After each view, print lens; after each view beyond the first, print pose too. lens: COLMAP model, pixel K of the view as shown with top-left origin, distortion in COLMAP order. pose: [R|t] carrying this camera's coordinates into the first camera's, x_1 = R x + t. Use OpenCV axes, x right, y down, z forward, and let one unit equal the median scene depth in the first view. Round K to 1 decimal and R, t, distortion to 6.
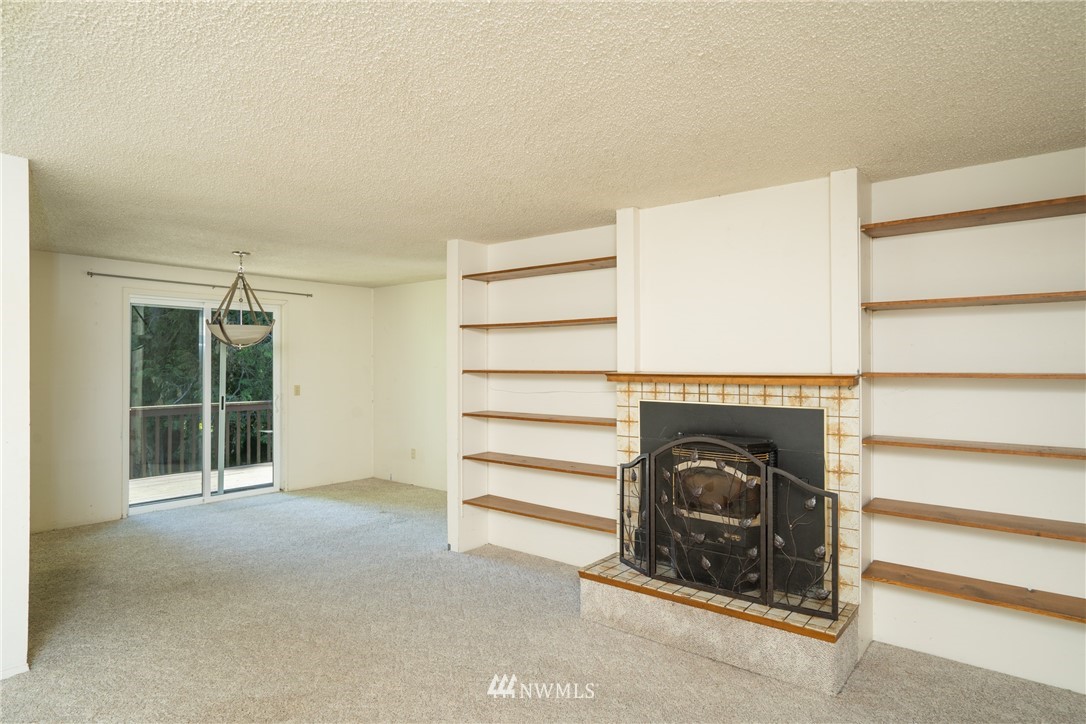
lens RADIAL K [[623.4, 0, 544.6], [0, 623.4, 358.9], [0, 0, 1]] dist [-0.004601, 0.001977]
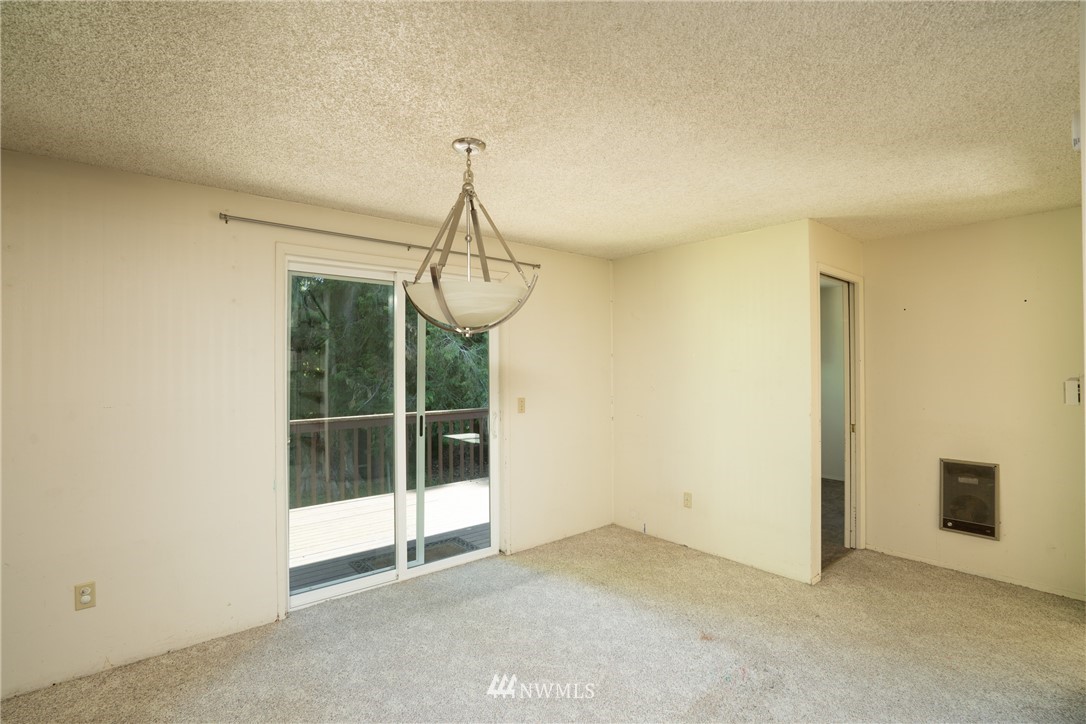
lens RADIAL K [[503.1, 0, 540.1], [0, 503.1, 360.7], [0, 0, 1]] dist [-0.031956, 0.007613]
pose [[0.978777, -0.007554, -0.204790, -0.261137], [0.007438, 0.999971, -0.001335, 0.002752], [0.204794, -0.000217, 0.978805, 0.461284]]
